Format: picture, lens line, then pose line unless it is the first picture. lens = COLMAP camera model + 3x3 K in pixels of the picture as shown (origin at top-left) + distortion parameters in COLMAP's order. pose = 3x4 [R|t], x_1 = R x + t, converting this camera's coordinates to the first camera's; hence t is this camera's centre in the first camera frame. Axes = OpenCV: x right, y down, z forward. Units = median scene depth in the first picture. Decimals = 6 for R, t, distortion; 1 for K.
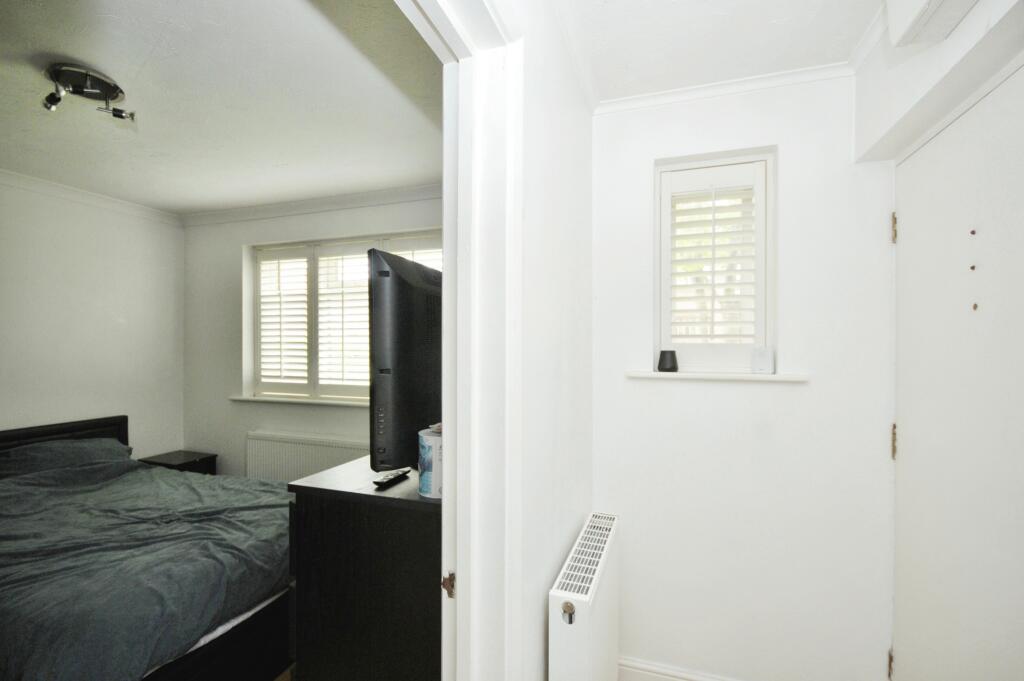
lens RADIAL K [[440.1, 0, 512.0], [0, 440.1, 340.5], [0, 0, 1]] dist [0.001246, -0.012432]
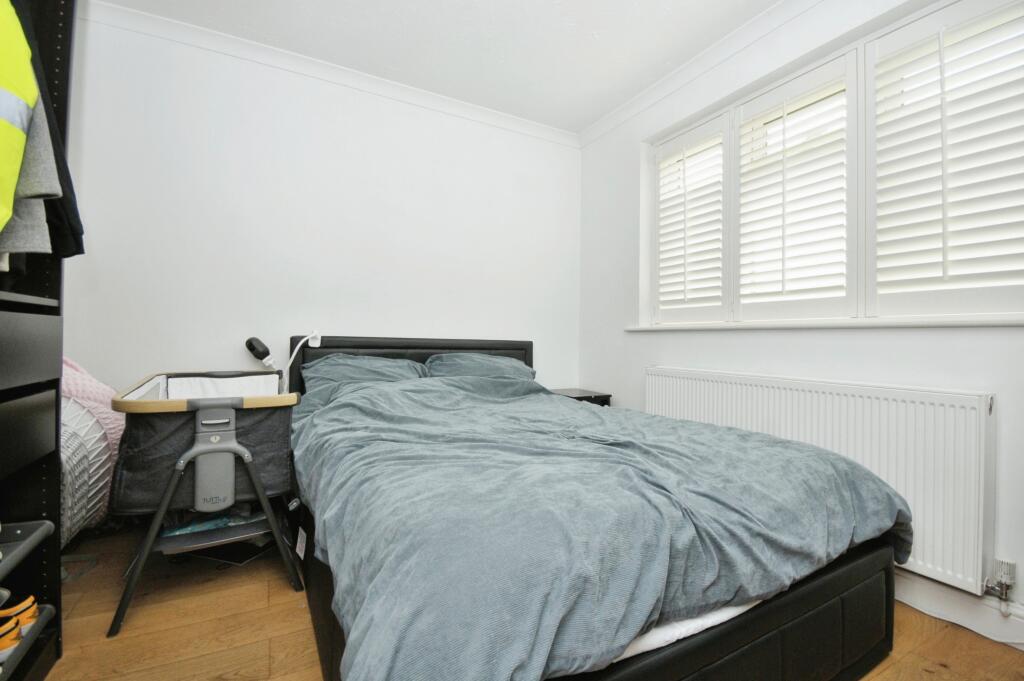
lens RADIAL K [[452.2, 0, 509.0], [0, 452.2, 336.6], [0, 0, 1]] dist [-0.004564, -0.001116]
pose [[0.710446, 0.006703, -0.703720, -0.362085], [0.000041, 0.999954, 0.009565, 0.263229], [0.703752, -0.006824, 0.710413, 0.431487]]
